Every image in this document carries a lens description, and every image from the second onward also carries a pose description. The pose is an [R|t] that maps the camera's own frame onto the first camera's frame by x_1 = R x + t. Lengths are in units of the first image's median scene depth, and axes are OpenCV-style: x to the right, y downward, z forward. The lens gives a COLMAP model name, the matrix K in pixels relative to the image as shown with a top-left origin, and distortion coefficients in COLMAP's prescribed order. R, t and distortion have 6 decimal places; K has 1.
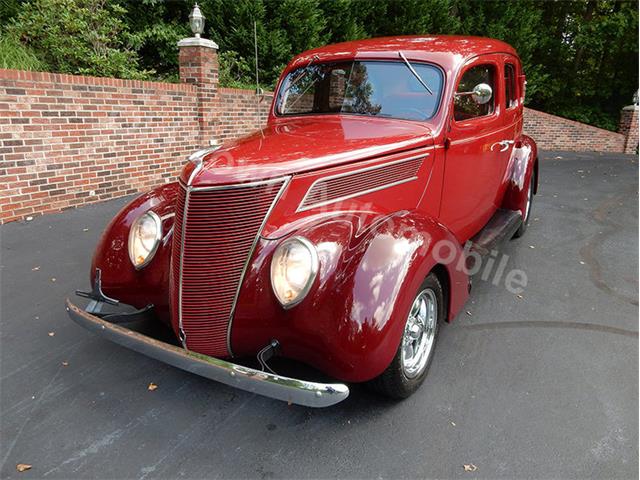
lens RADIAL K [[470.3, 0, 320.0], [0, 470.3, 240.0], [0, 0, 1]] dist [-0.004558, 0.011762]
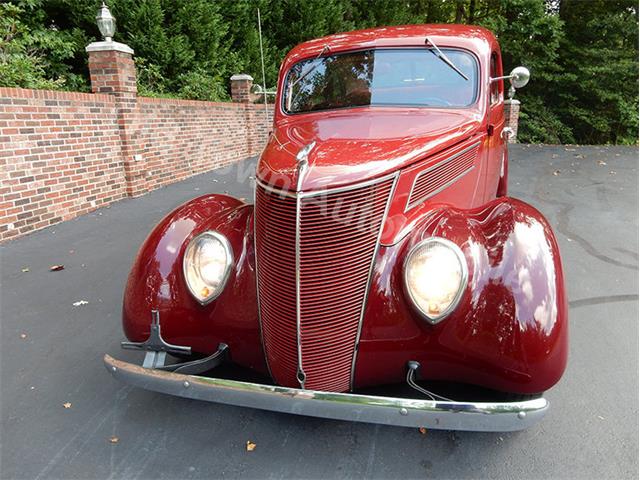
lens RADIAL K [[470.3, 0, 320.0], [0, 470.3, 240.0], [0, 0, 1]] dist [-0.004558, 0.011762]
pose [[0.966704, -0.113397, 0.229400, -0.140686], [0.117682, 0.993039, -0.005039, -0.007436], [-0.227232, 0.031868, 0.973319, 0.064893]]
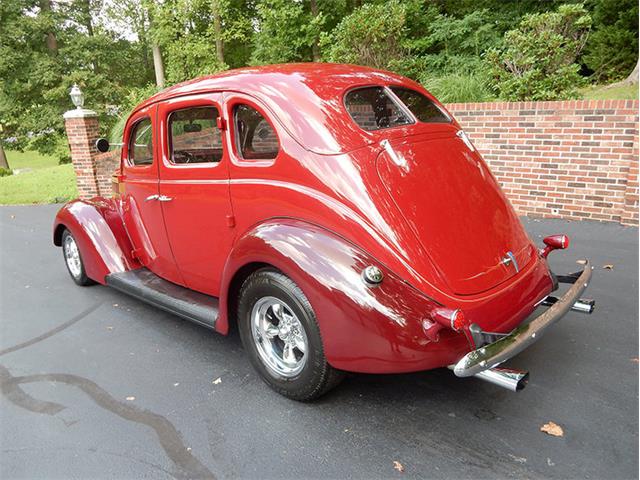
lens RADIAL K [[470.3, 0, 320.0], [0, 470.3, 240.0], [0, 0, 1]] dist [-0.004558, 0.011762]
pose [[-0.217533, 0.254721, -0.942229, 0.675988], [-0.239755, 0.921825, 0.304558, -0.268238], [0.946148, 0.292156, -0.139457, 0.809596]]
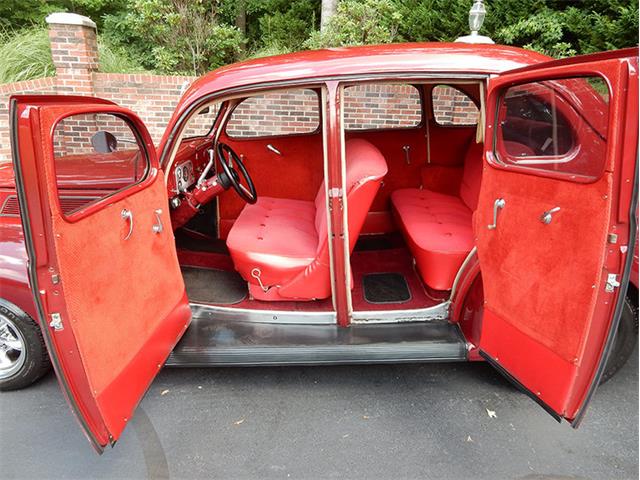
lens RADIAL K [[470.3, 0, 320.0], [0, 470.3, 240.0], [0, 0, 1]] dist [-0.004558, 0.011762]
pose [[0.506387, 0.281240, -0.815154, 0.516369], [-0.258181, 0.951402, 0.167861, -0.151265], [0.822748, 0.125454, 0.554388, 0.350569]]
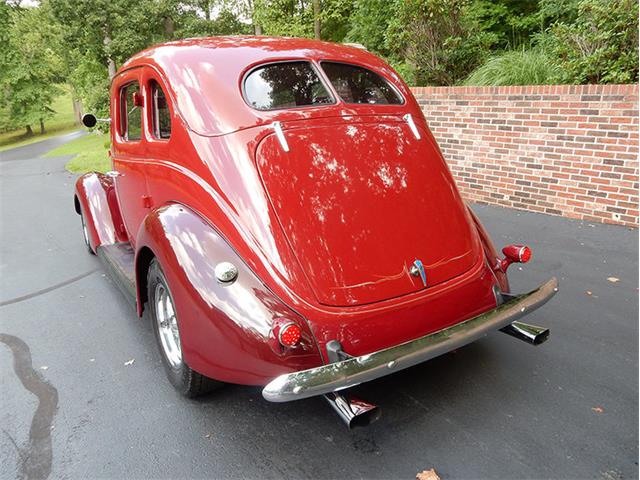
lens RADIAL K [[470.3, 0, 320.0], [0, 470.3, 240.0], [0, 0, 1]] dist [-0.004558, 0.011762]
pose [[-0.434397, 0.258924, -0.862703, 0.584785], [-0.238504, 0.890538, 0.387373, -0.301629], [0.868570, 0.374032, -0.325093, 0.949521]]
